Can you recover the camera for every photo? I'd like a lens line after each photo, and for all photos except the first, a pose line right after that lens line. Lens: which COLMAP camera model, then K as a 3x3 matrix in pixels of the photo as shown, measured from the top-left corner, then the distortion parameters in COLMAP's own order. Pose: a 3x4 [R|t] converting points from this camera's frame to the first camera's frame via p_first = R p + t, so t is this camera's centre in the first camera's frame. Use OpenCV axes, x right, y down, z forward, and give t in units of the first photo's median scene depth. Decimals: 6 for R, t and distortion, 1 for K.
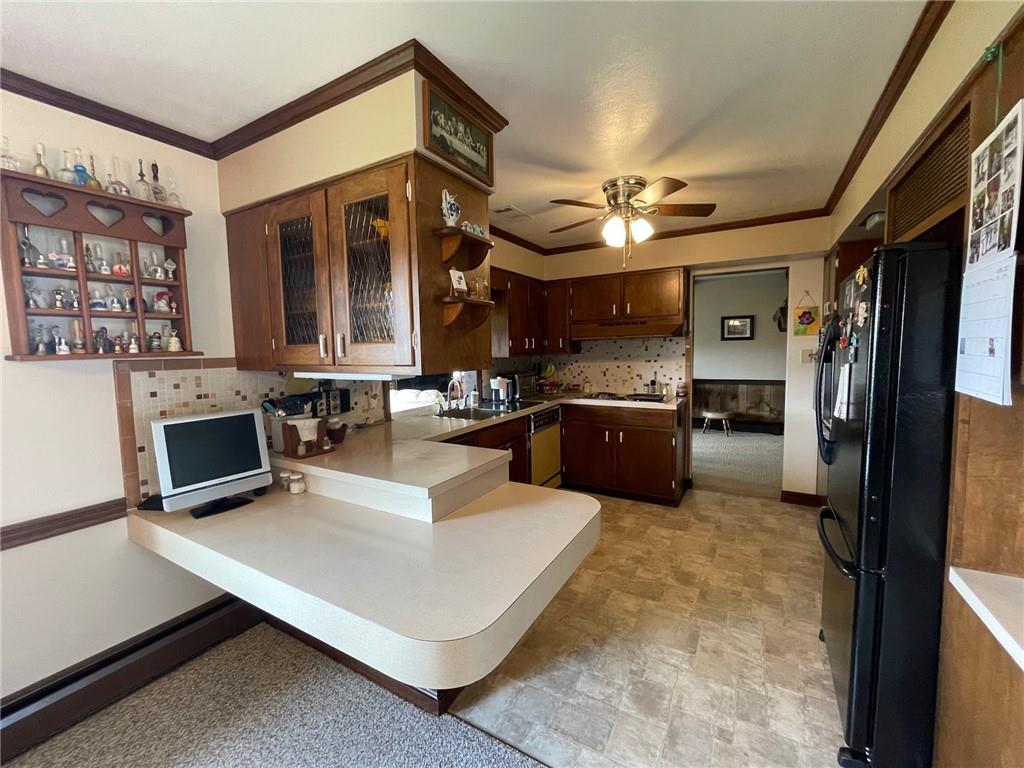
lens RADIAL K [[416.9, 0, 512.0], [0, 416.9, 381.2], [0, 0, 1]] dist [-0.004643, 0.000315]
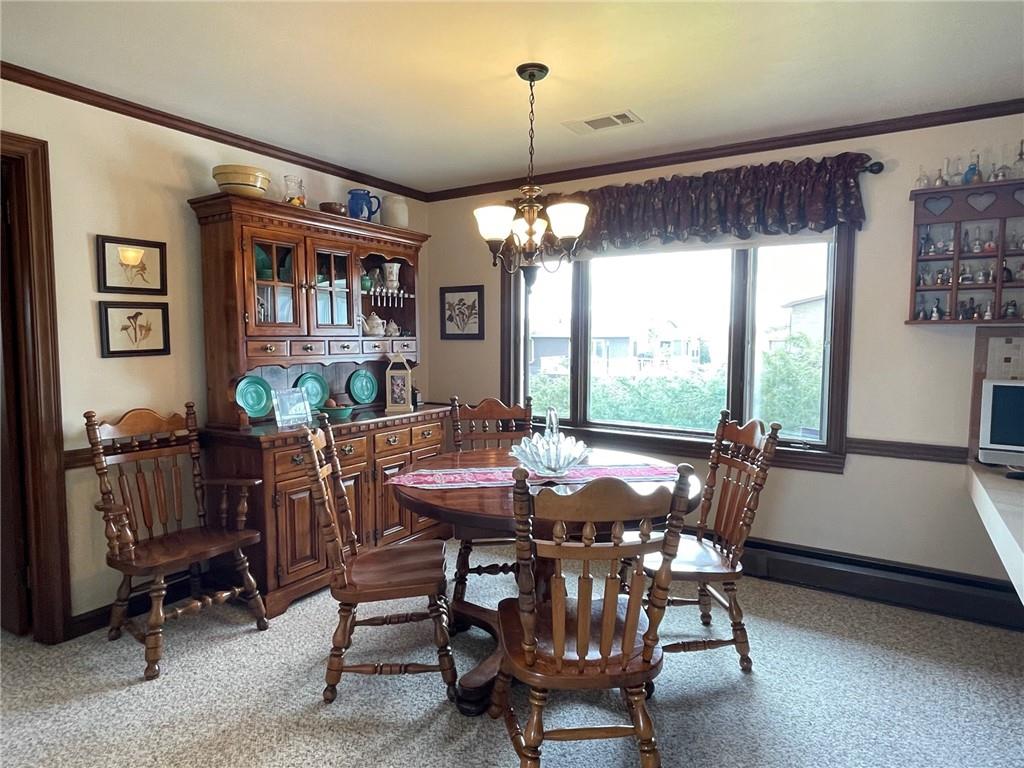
lens RADIAL K [[604.8, 0, 513.6], [0, 604.8, 383.3], [0, 0, 1]] dist [-0.001687, 0.001156]
pose [[-0.034149, 0.102761, -0.994120, 0.709897], [-0.086815, 0.990635, 0.105383, 0.038138], [0.995639, 0.089903, -0.024908, -0.201374]]
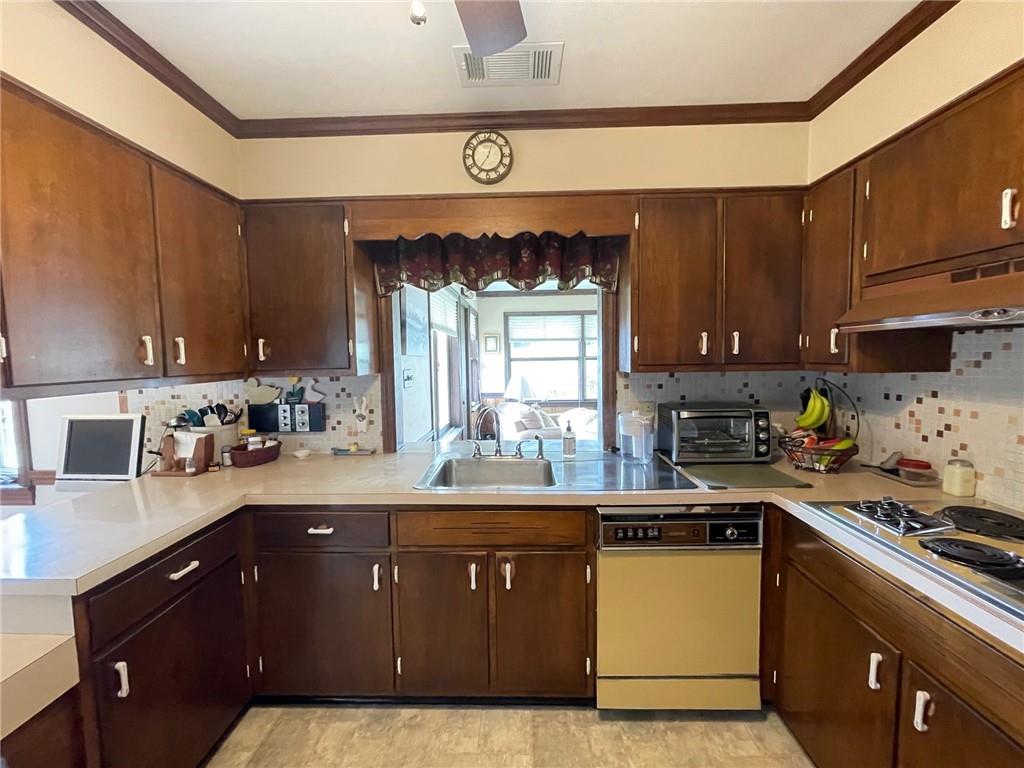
lens RADIAL K [[416.9, 0, 510.5], [0, 416.9, 383.2], [0, 0, 1]] dist [-0.004643, 0.000315]
pose [[0.484676, 0.074370, -0.871526, 0.722581], [-0.067716, 0.996579, 0.047383, -0.124760], [0.872068, 0.036051, 0.488054, 1.357604]]
